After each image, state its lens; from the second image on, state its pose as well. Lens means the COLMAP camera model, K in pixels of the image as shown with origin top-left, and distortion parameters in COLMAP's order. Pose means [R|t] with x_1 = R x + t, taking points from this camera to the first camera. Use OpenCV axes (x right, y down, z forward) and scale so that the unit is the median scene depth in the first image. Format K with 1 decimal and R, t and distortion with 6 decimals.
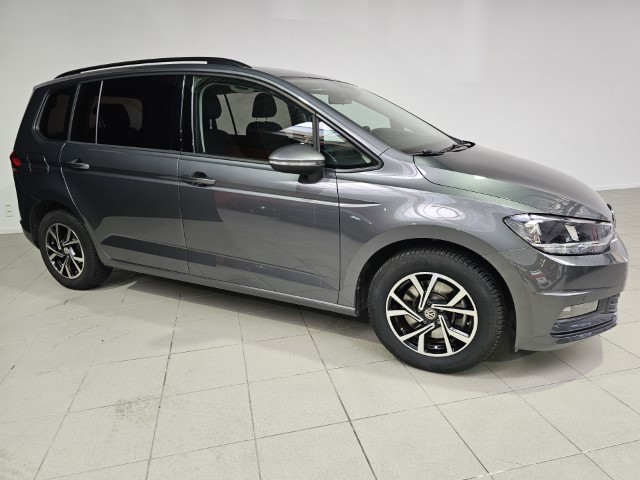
lens RADIAL K [[431.8, 0, 320.0], [0, 431.8, 240.0], [0, 0, 1]] dist [-0.000377, -0.000679]
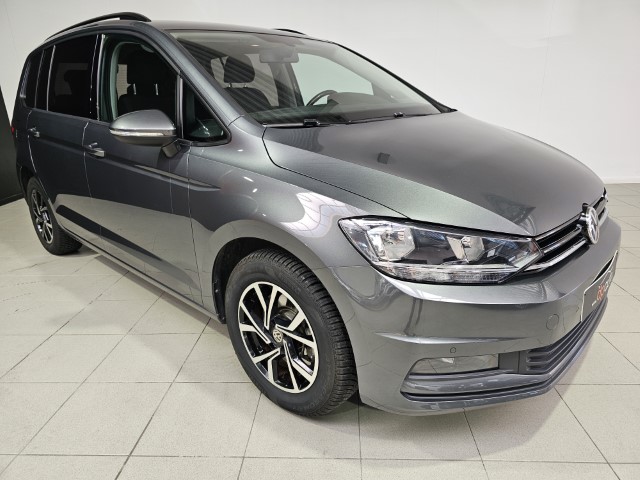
lens RADIAL K [[433.3, 0, 320.0], [0, 433.3, 240.0], [0, 0, 1]] dist [0.001264, -0.000693]
pose [[0.958603, 0.084208, -0.272009, 0.511202], [-0.067363, 0.995220, 0.070700, -0.056641], [0.276662, -0.049450, 0.959694, 0.282871]]
